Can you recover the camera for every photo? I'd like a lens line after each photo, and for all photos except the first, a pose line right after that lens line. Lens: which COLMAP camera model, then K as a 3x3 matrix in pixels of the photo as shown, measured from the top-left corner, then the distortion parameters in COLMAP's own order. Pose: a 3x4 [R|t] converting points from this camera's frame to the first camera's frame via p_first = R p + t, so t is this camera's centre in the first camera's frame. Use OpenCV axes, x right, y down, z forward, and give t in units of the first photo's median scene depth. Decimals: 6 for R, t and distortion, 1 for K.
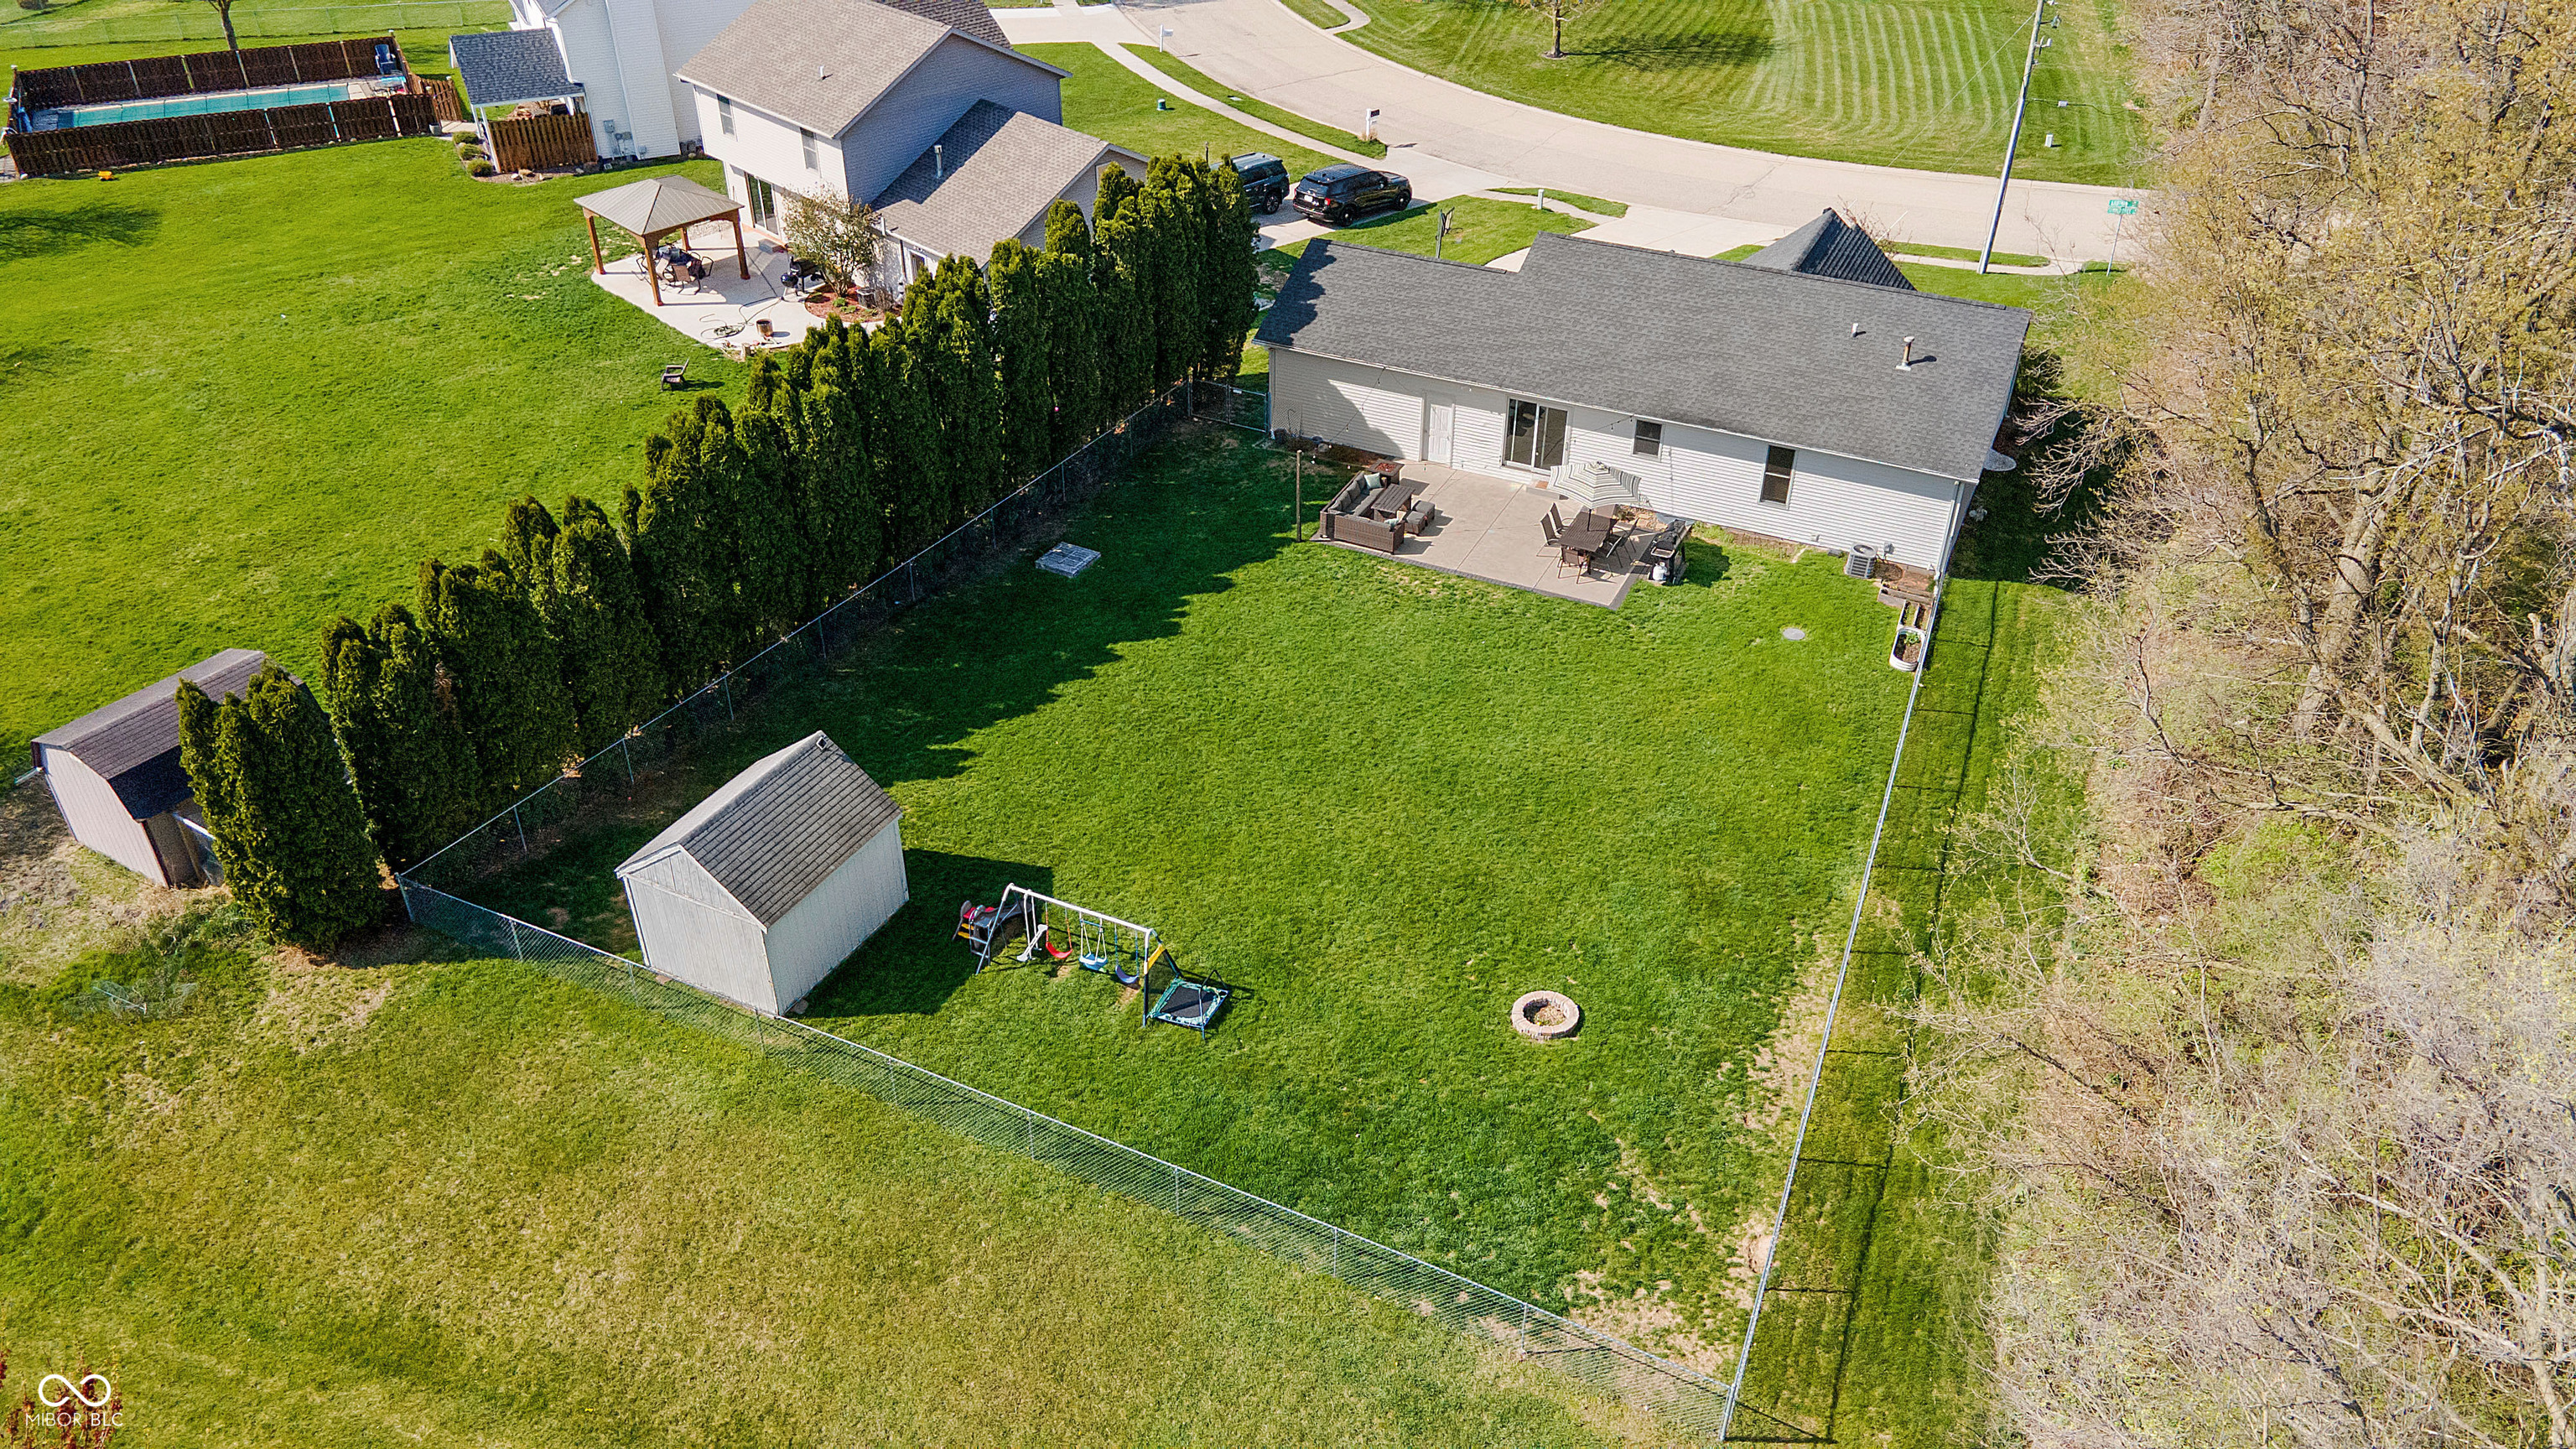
lens RADIAL K [[1937.3, 0, 1288.0], [0, 1937.3, 724.5], [0, 0, 1]] dist [0.047852, -0.001199]
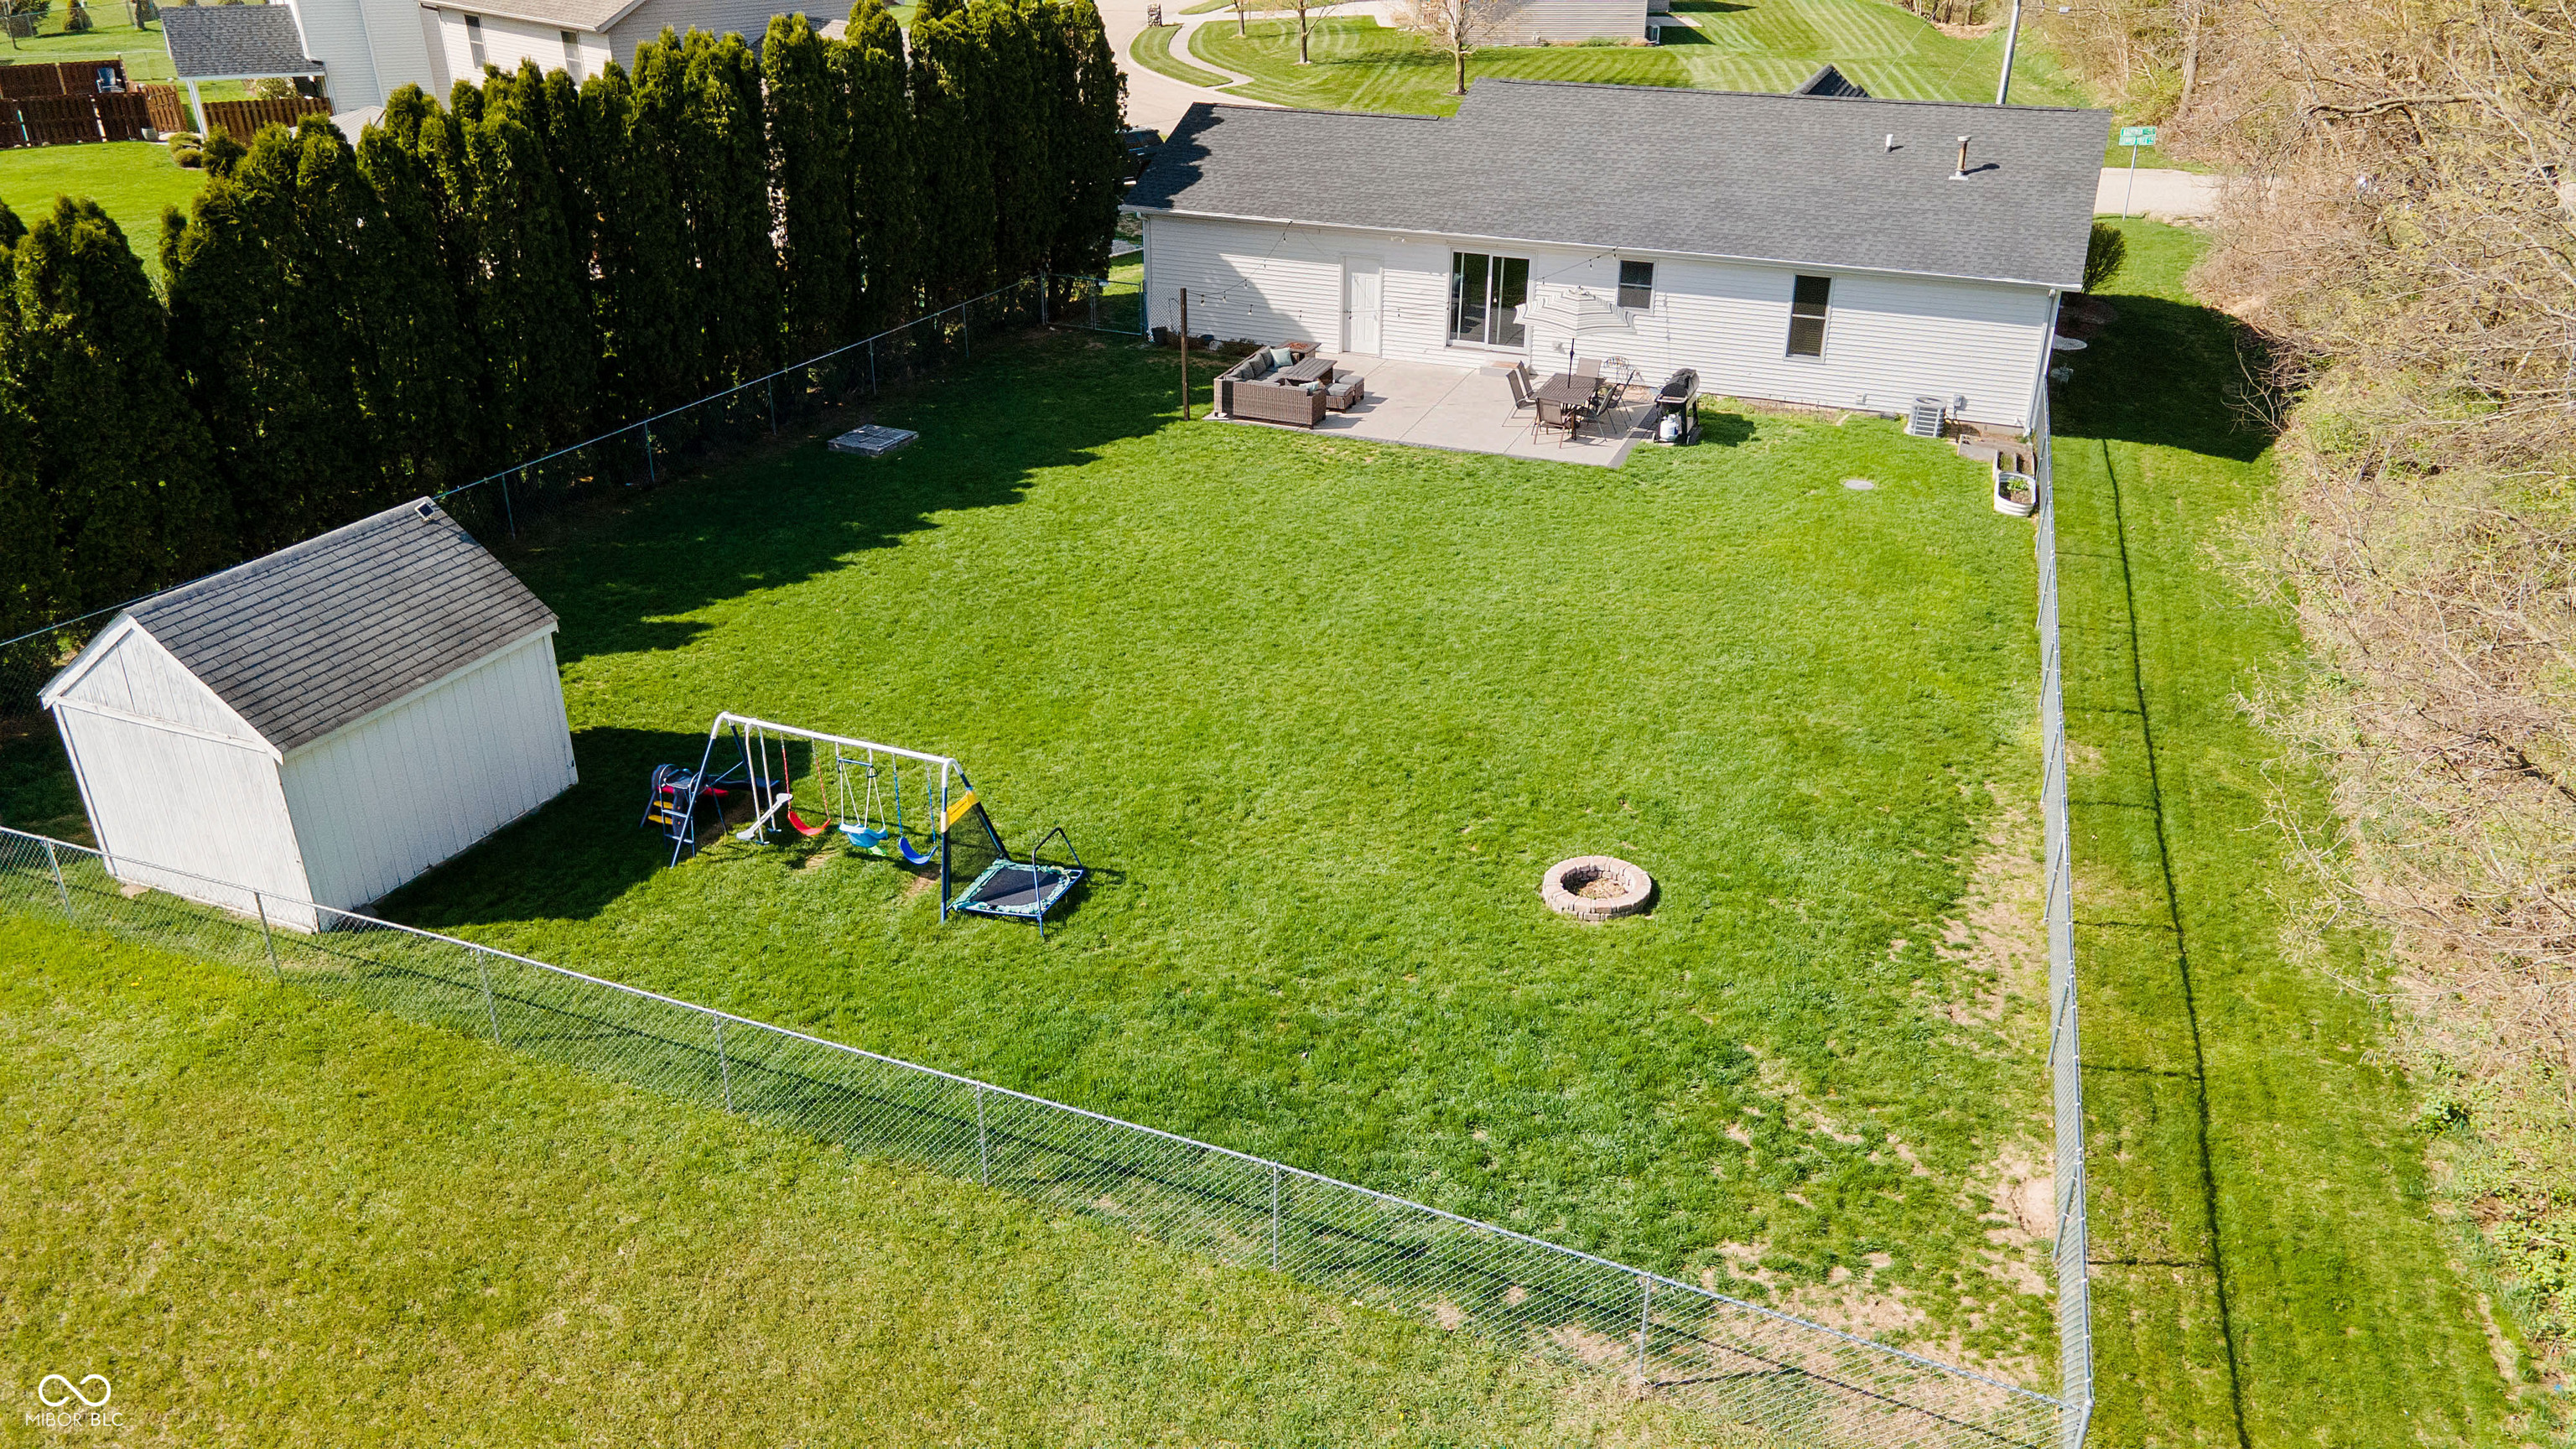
lens RADIAL K [[1907.1, 0, 1288.0], [0, 1907.1, 724.5], [0, 0, 1]] dist [0.011358, 0.083363]
pose [[0.998204, -0.028083, 0.052920, 0.003206], [0.035609, 0.988477, -0.147121, 0.176138], [-0.048179, 0.148741, 0.987702, 0.378302]]
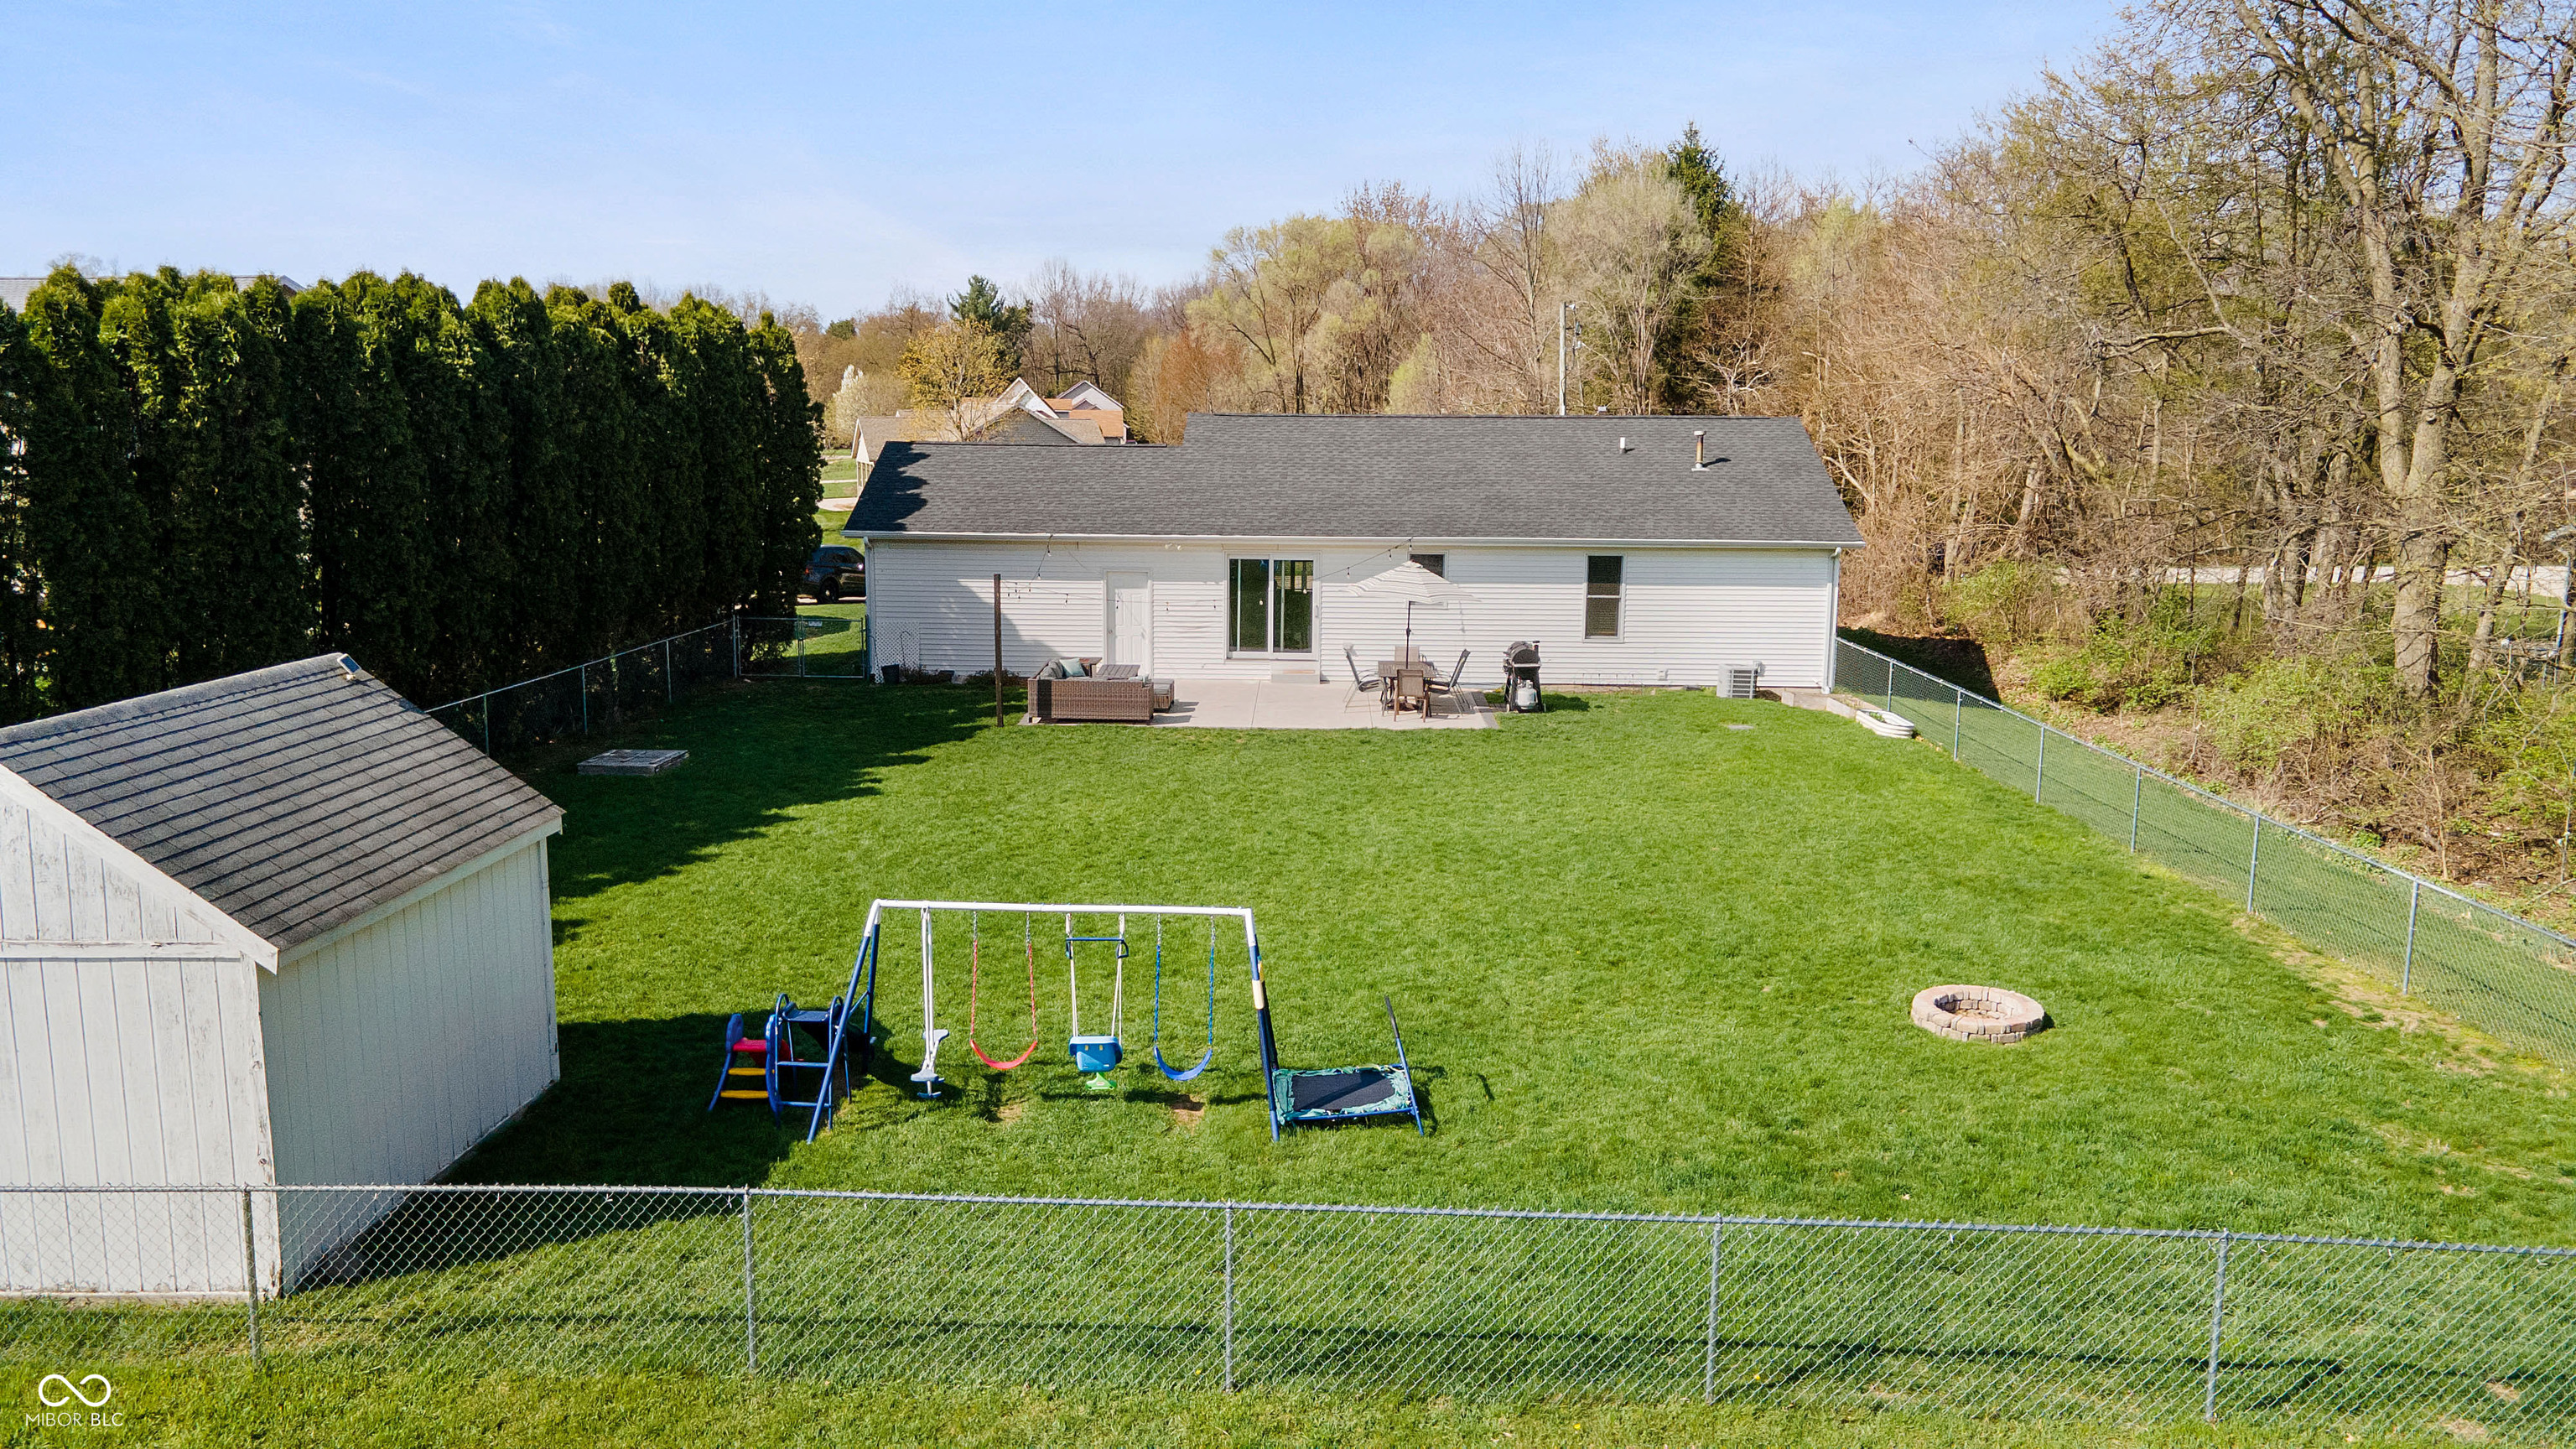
lens RADIAL K [[1890.8, 0, 1288.0], [0, 1890.8, 724.5], [0, 0, 1]] dist [0.003851, 0.063767]
pose [[0.908645, -0.063908, 0.412649, -0.221916], [0.233009, 0.897656, -0.374059, 0.216231], [-0.346512, 0.436038, 0.830542, 0.588165]]
